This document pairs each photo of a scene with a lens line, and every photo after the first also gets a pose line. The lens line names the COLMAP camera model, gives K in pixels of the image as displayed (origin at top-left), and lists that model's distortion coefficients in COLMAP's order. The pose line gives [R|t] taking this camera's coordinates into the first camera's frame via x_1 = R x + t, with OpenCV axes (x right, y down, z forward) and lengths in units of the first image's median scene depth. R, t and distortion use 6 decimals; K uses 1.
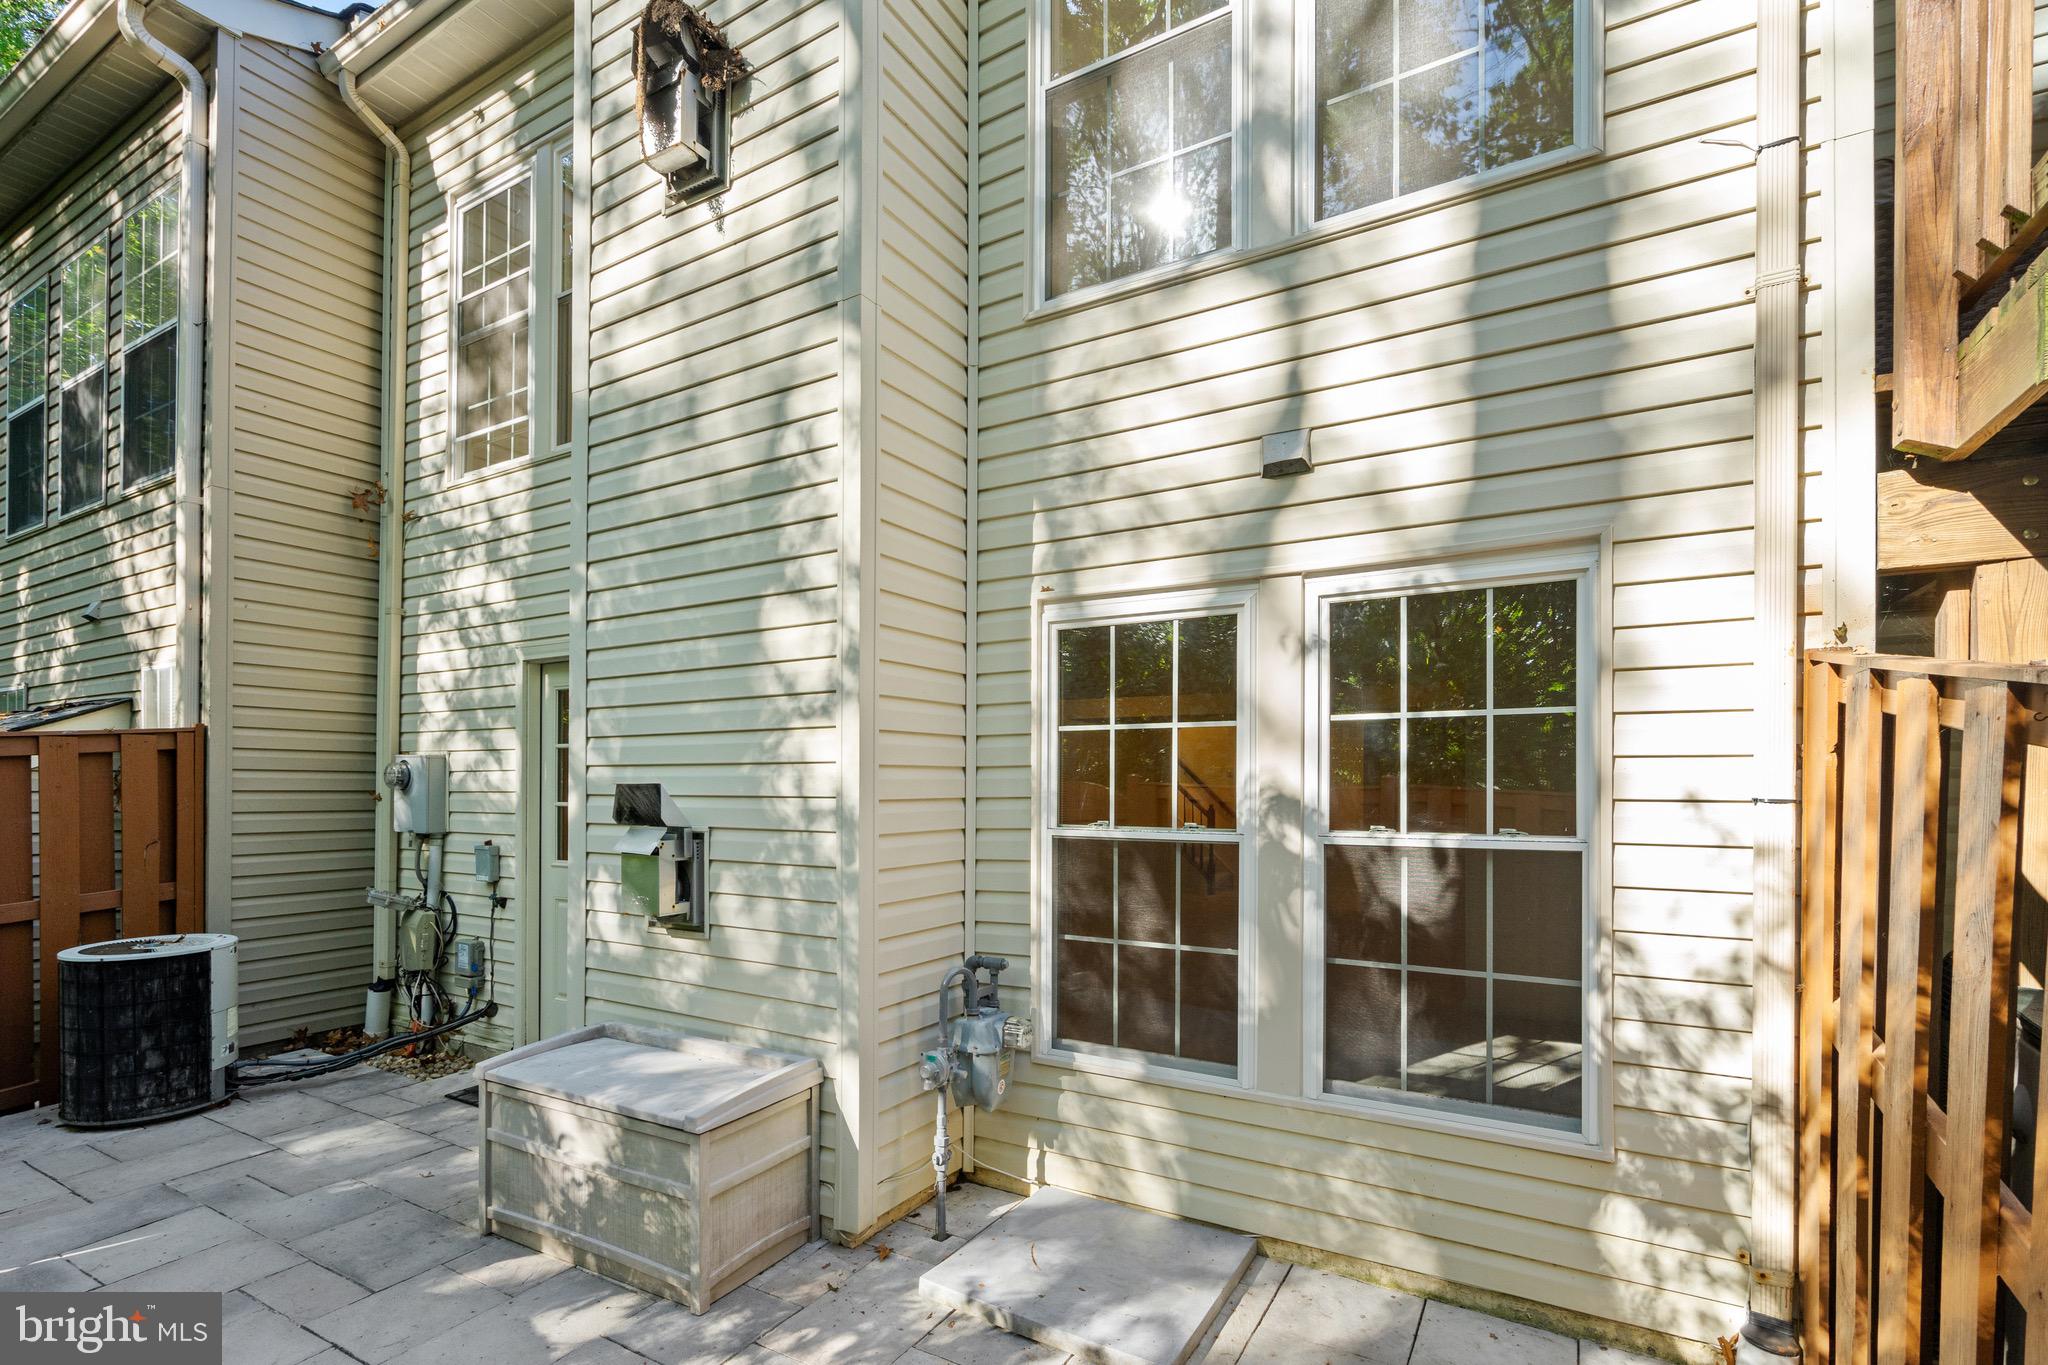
lens RADIAL K [[912.3, 0, 963.5], [0, 912.3, 780.4], [0, 0, 1]] dist [-0.008785, 0.003435]
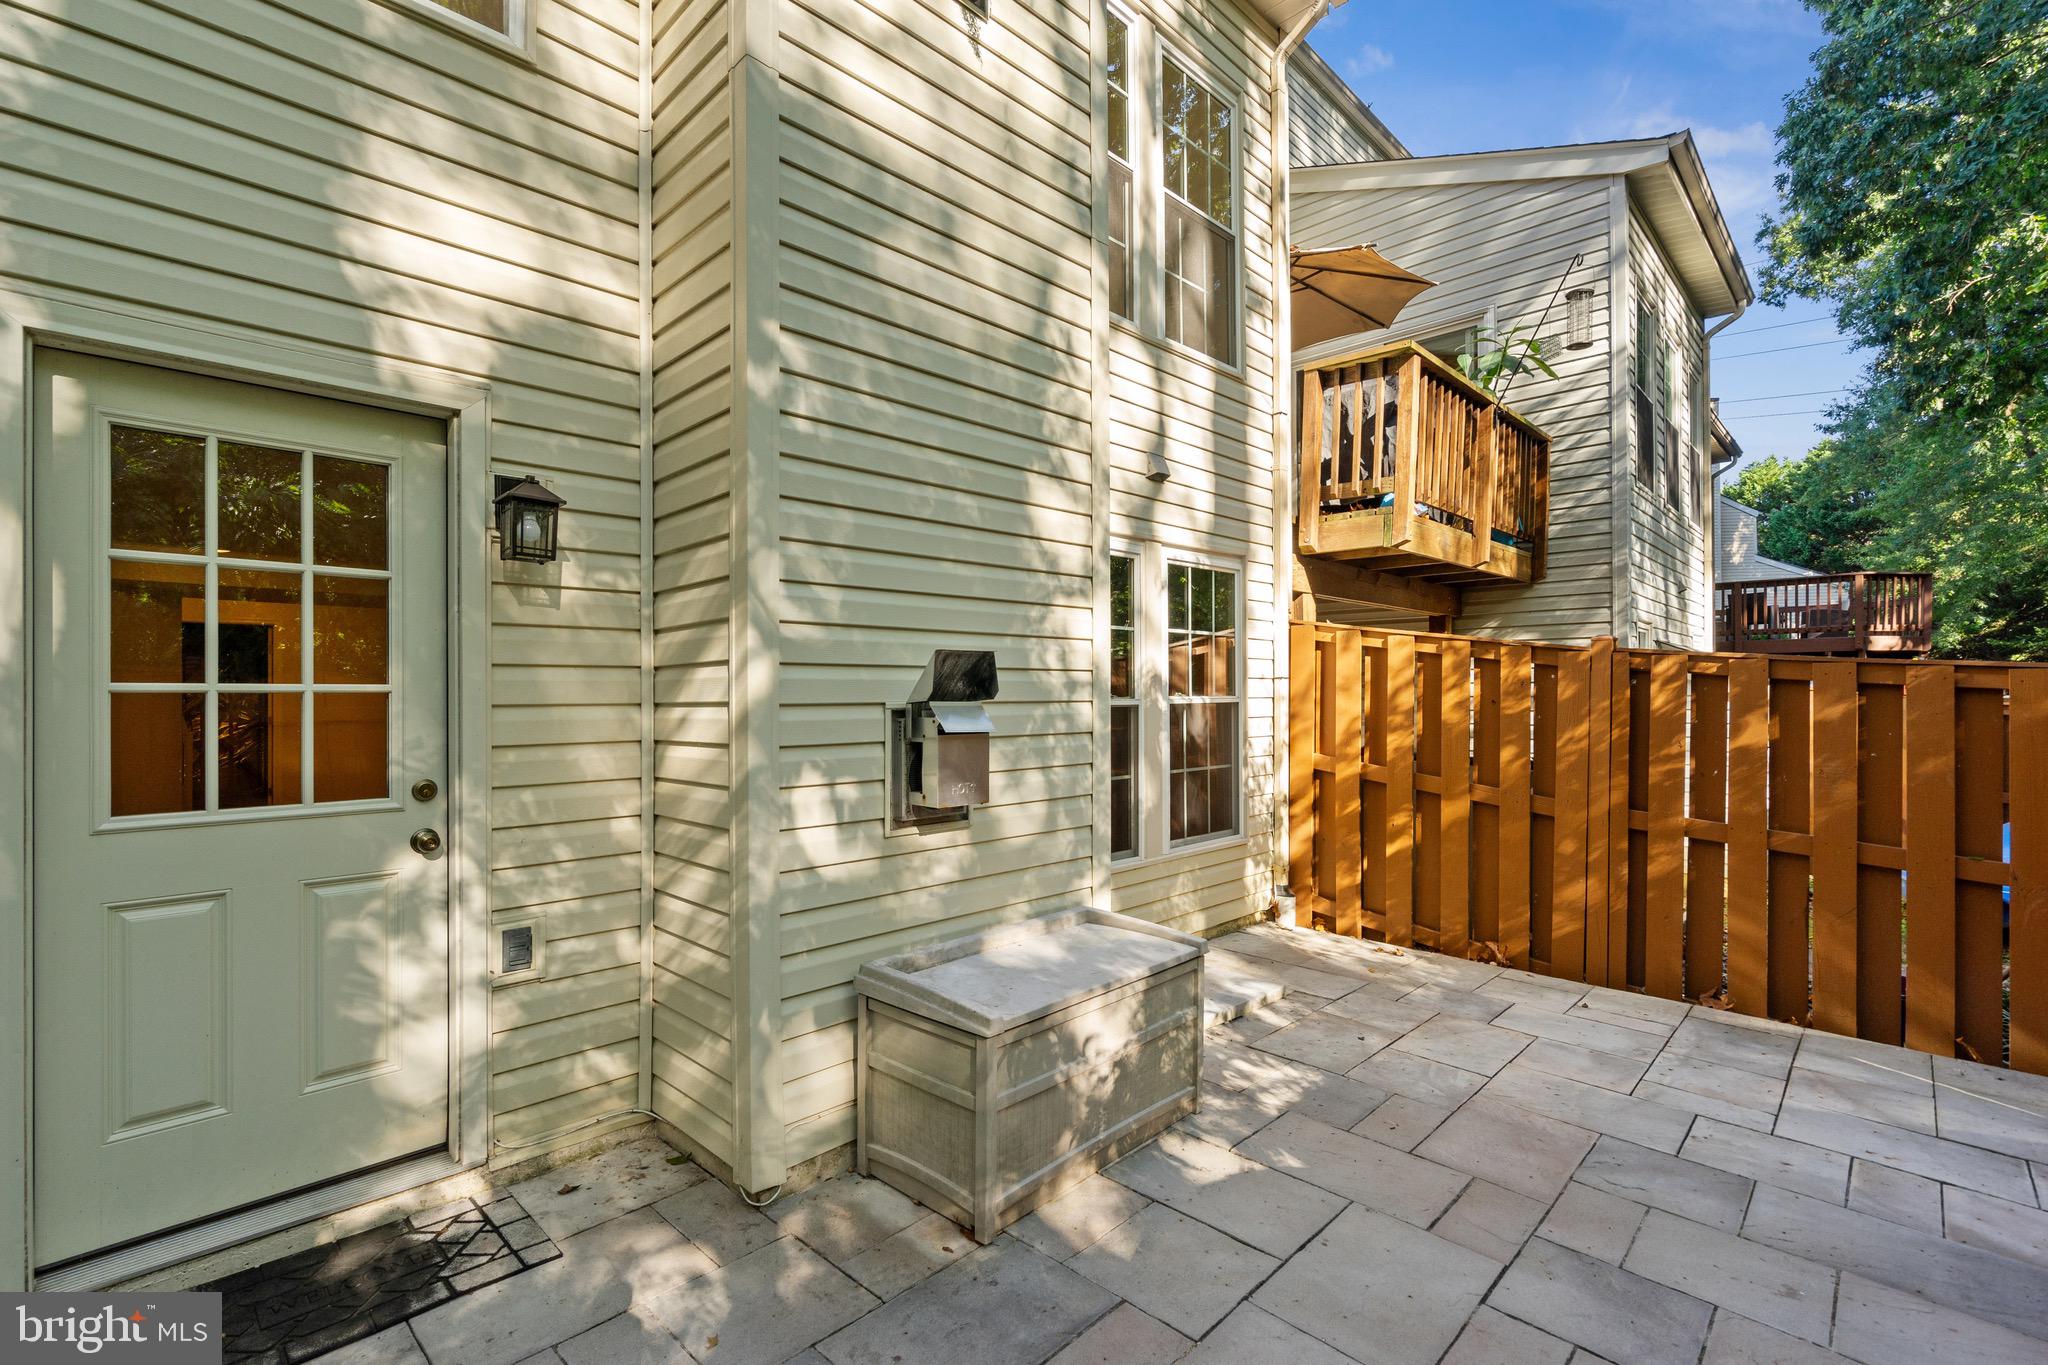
lens RADIAL K [[912.3, 0, 1017.6], [0, 912.3, 689.5], [0, 0, 1]] dist [-0.008785, 0.003435]
pose [[0.251146, 0.002321, 0.967946, -1.246223], [-0.001562, 0.999997, -0.001993, 0.044174], [-0.967948, -0.001012, 0.251149, 0.788930]]
